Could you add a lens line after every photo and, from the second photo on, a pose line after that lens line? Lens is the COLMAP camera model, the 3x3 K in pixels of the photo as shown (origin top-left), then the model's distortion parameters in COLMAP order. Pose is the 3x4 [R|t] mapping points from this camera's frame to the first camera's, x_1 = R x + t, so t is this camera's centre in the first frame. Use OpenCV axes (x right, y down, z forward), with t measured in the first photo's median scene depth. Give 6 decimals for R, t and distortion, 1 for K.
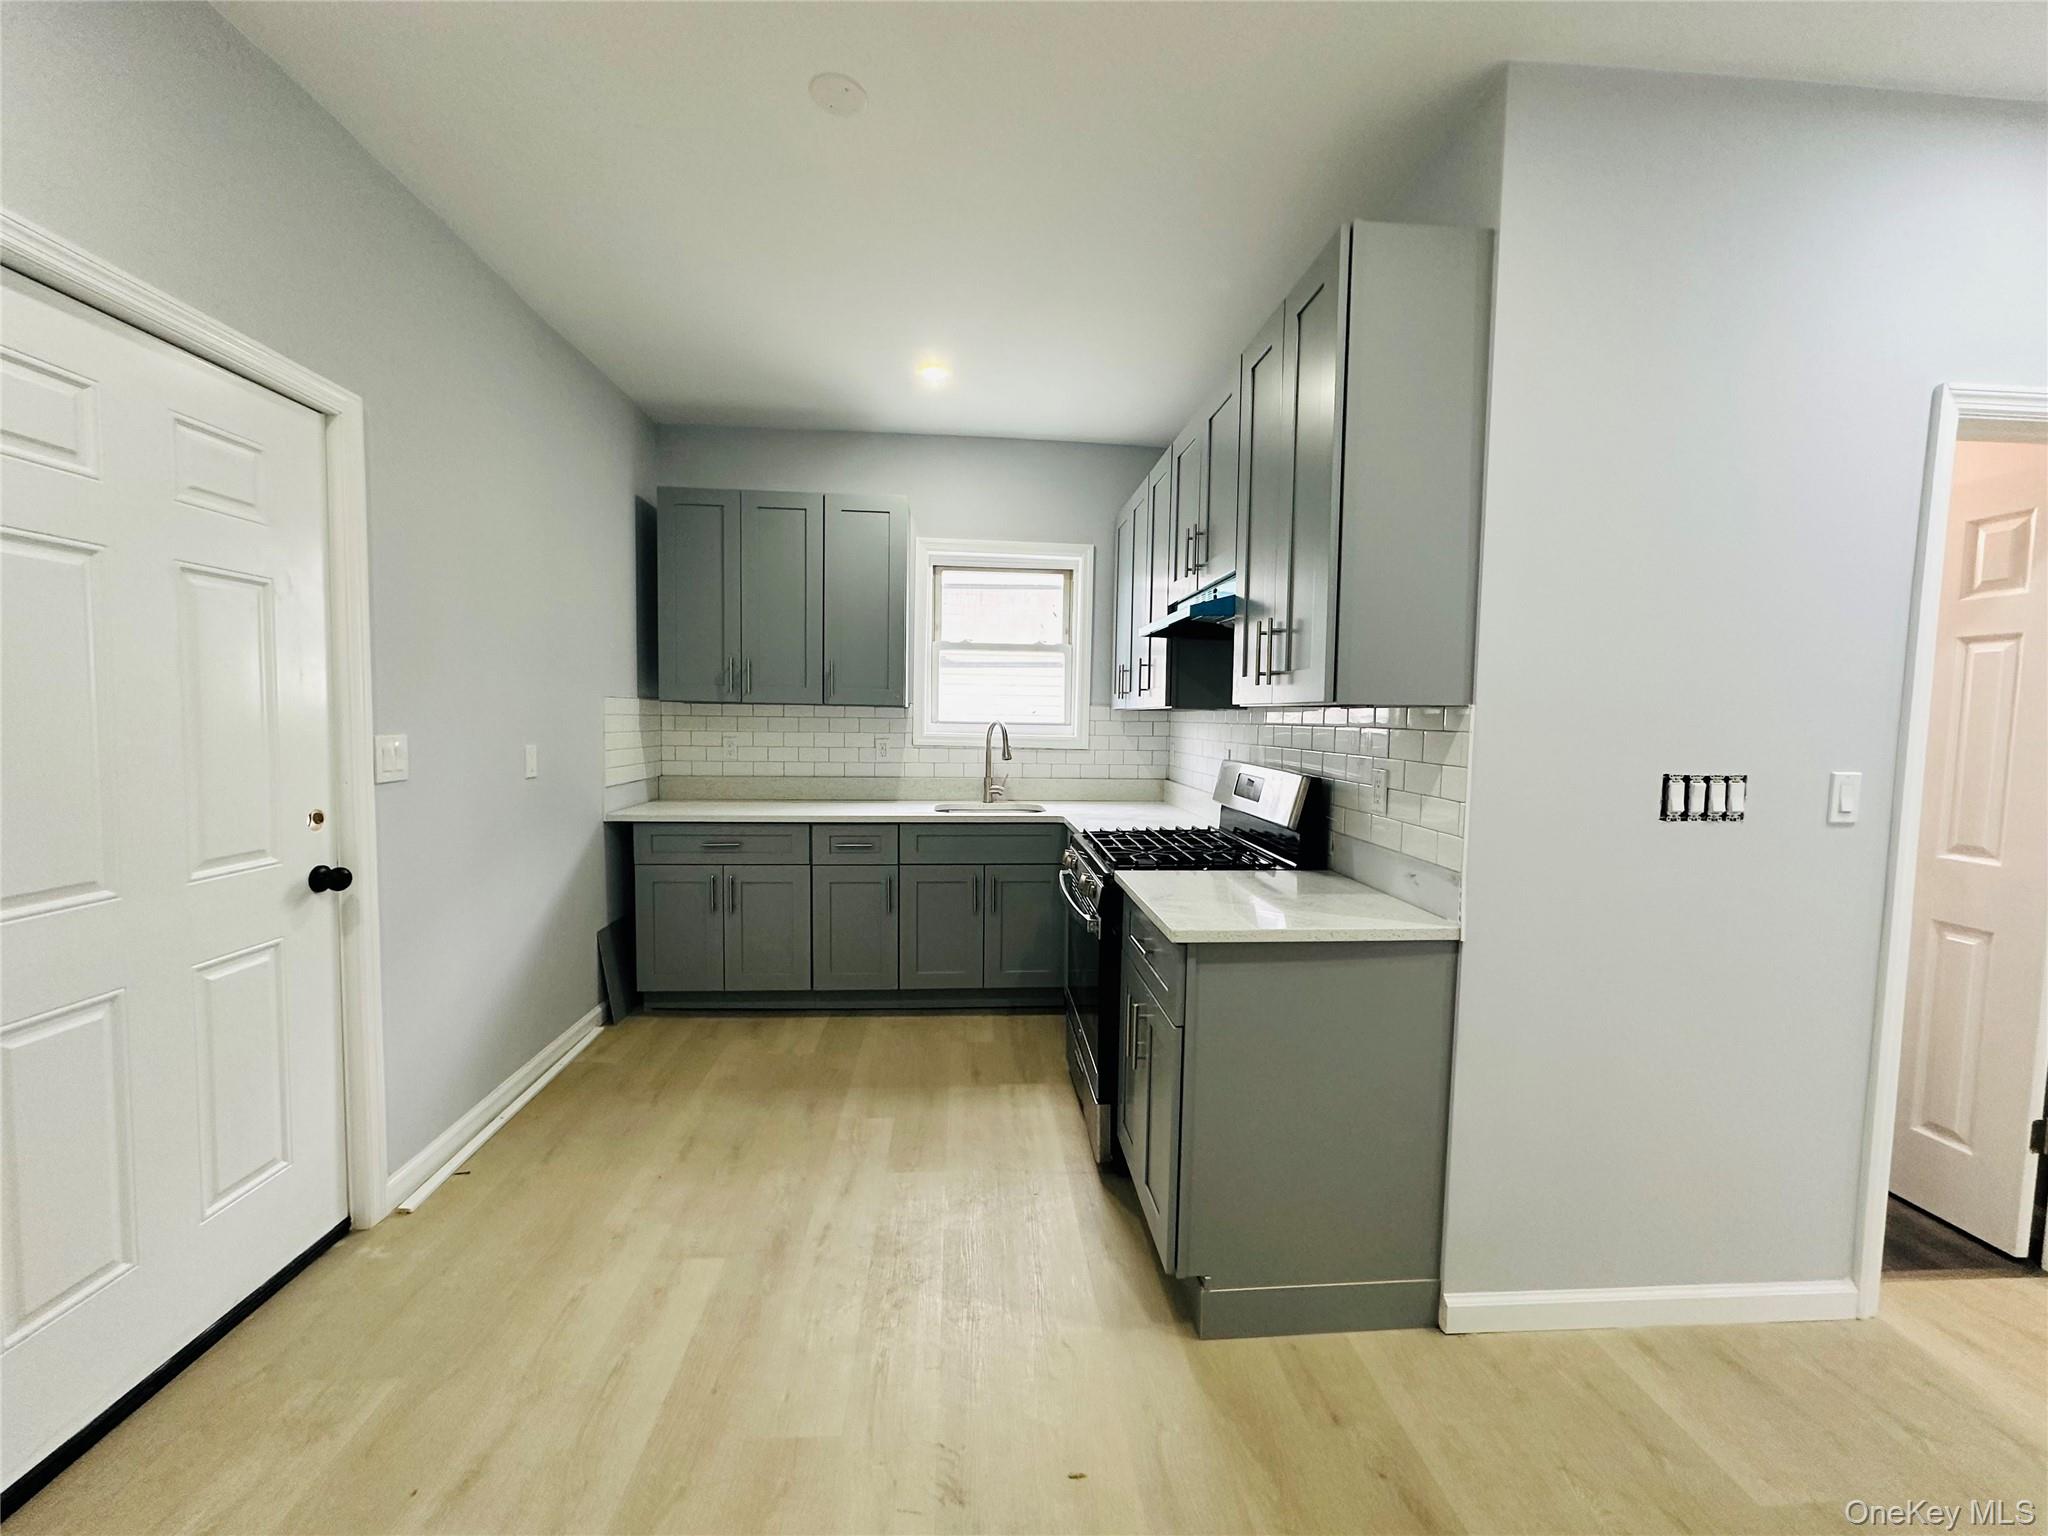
lens RADIAL K [[814.2, 0, 1021.6], [0, 814.2, 773.9], [0, 0, 1]] dist [-0.006306, 0.001662]
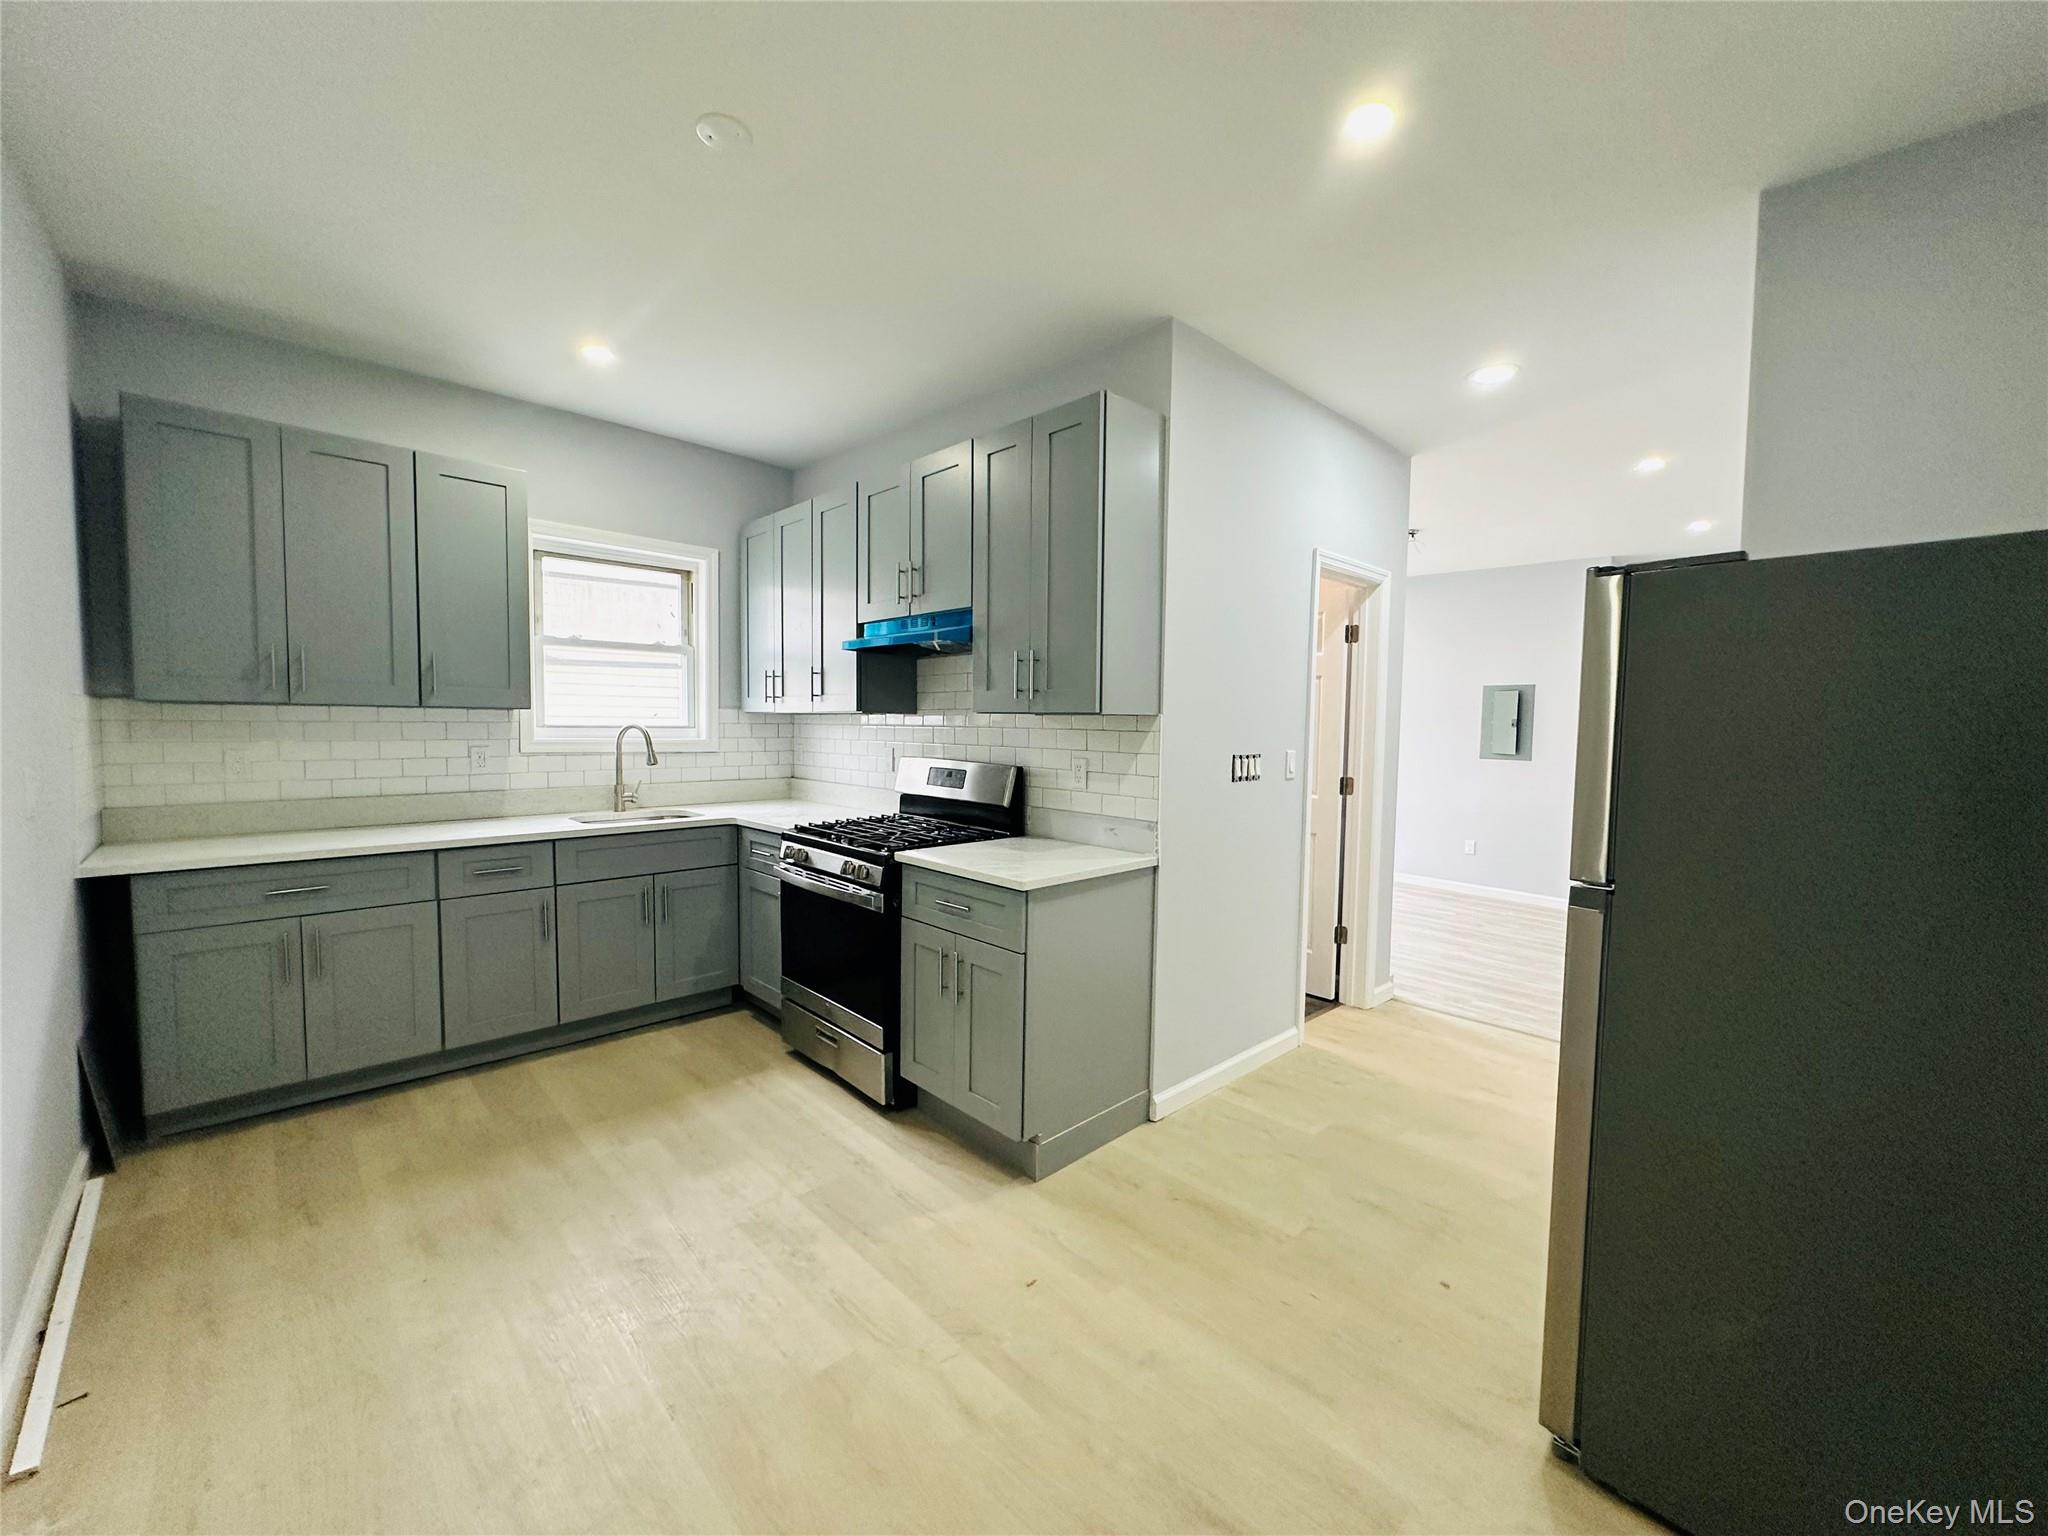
lens RADIAL K [[814.2, 0, 1026.7], [0, 814.2, 773.9], [0, 0, 1]] dist [-0.006306, 0.001662]
pose [[0.770413, -0.047019, 0.635809, -0.326574], [0.045055, 0.998799, 0.019270, -0.005970], [-0.635951, 0.013801, 0.771606, -0.025026]]
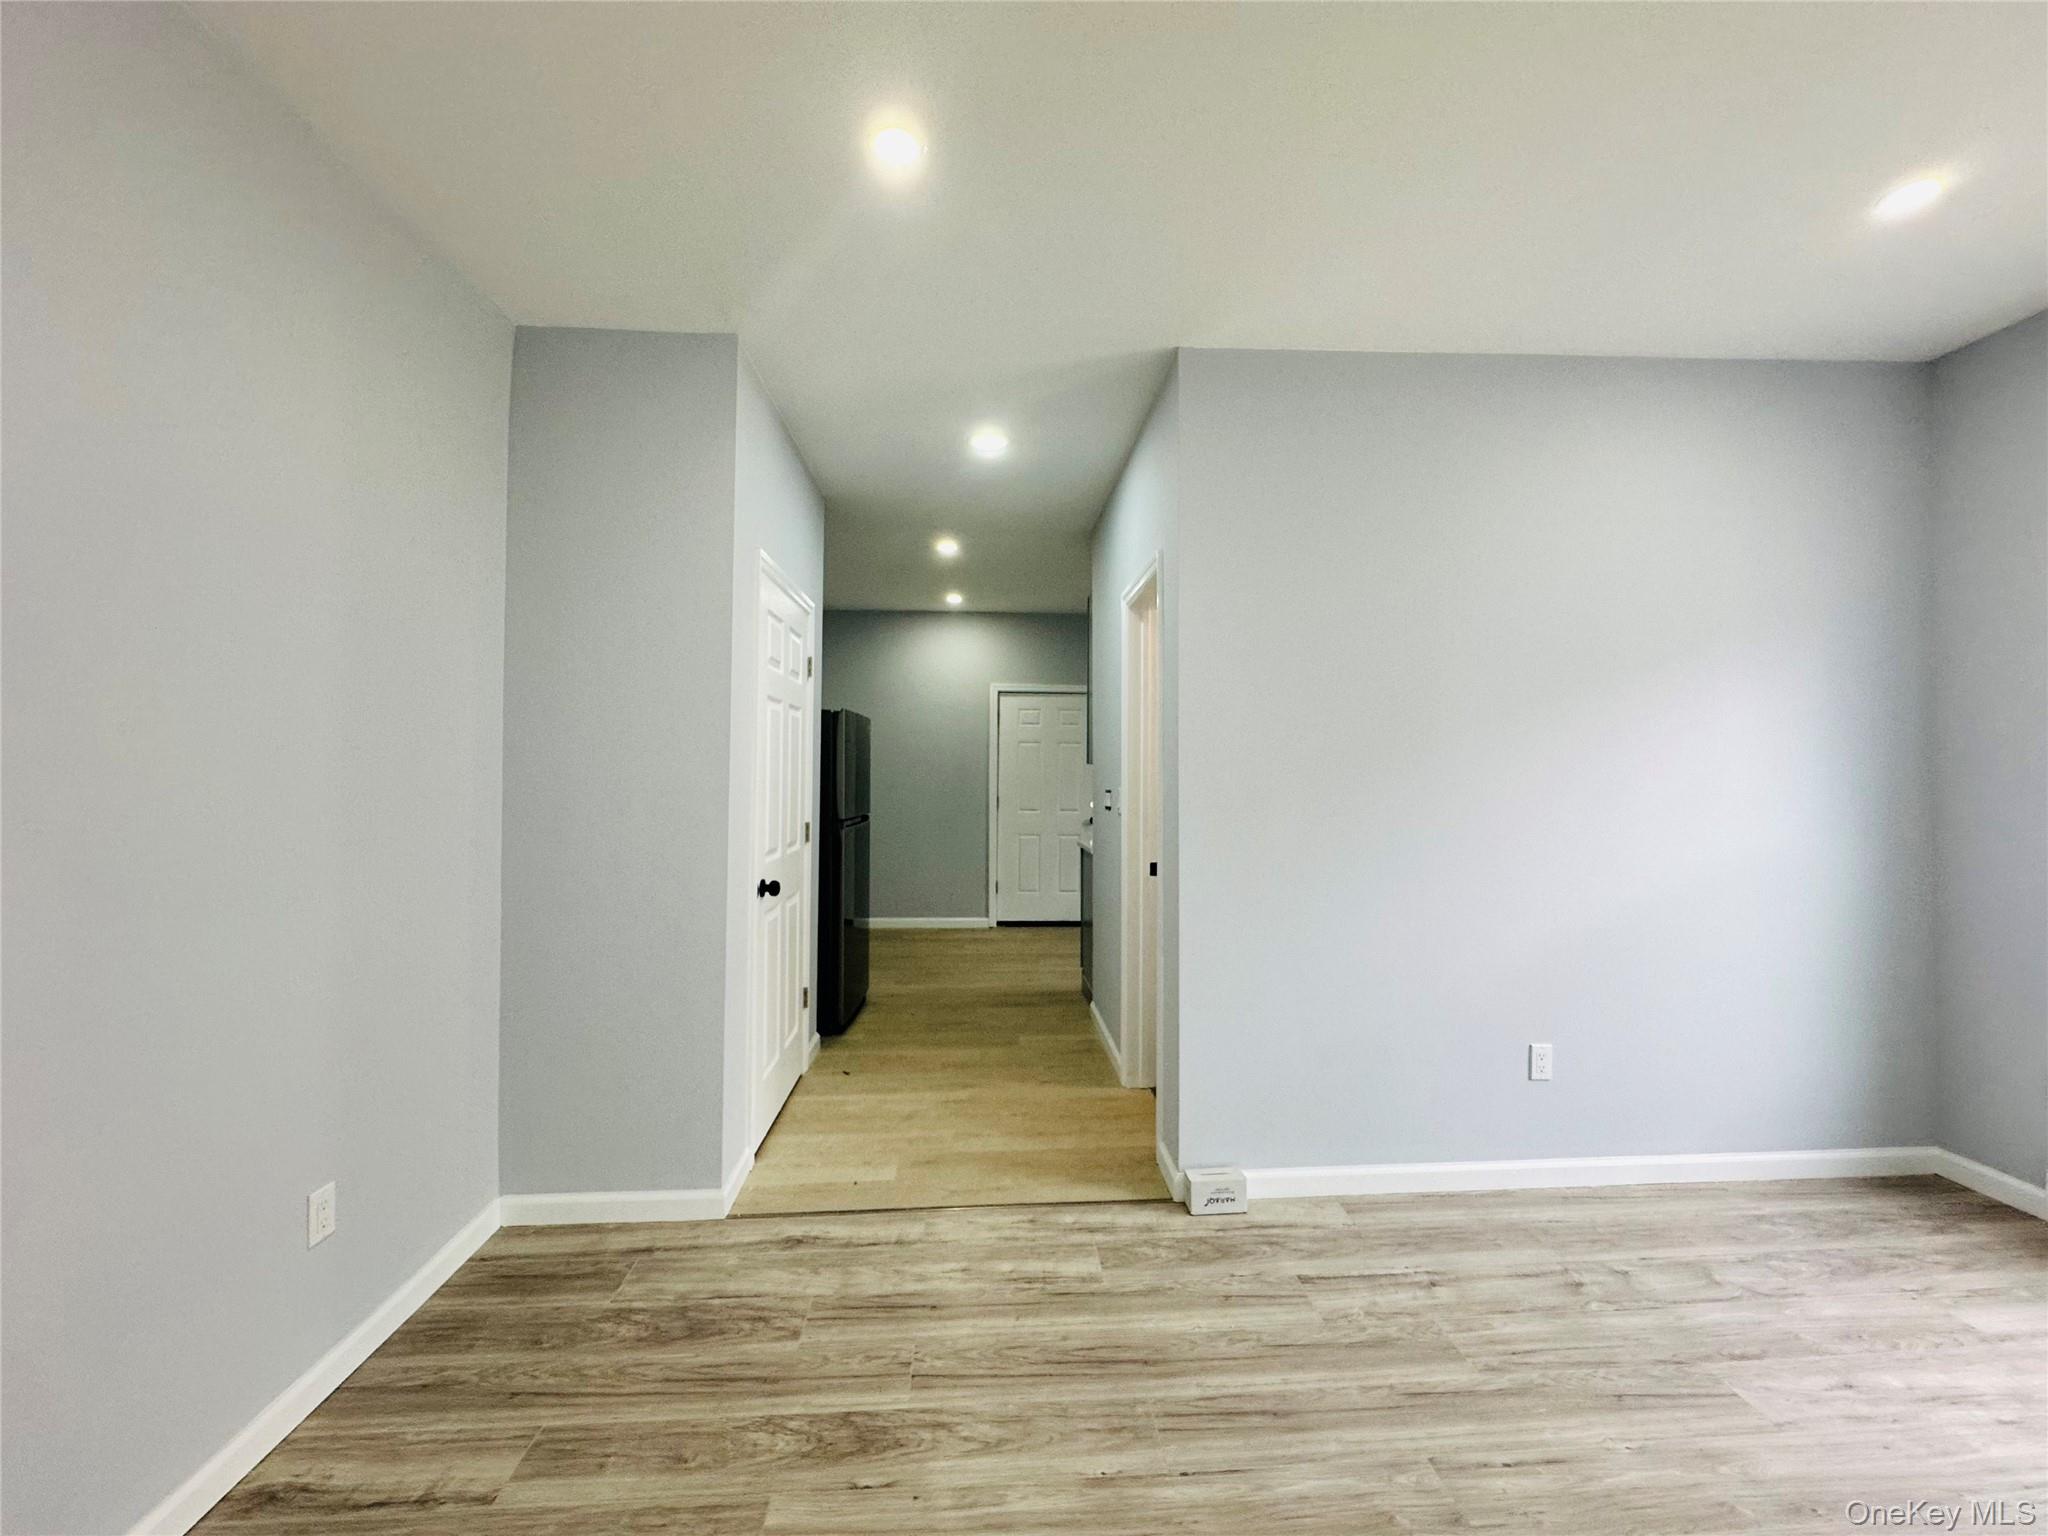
lens RADIAL K [[814.2, 0, 1017.6], [0, 814.2, 766.8], [0, 0, 1]] dist [-0.006306, 0.001662]
pose [[-0.025442, -0.037403, -0.998976, -0.190567], [-0.071103, 0.996837, -0.035512, -0.004409], [0.997144, 0.070127, -0.028021, 0.006158]]
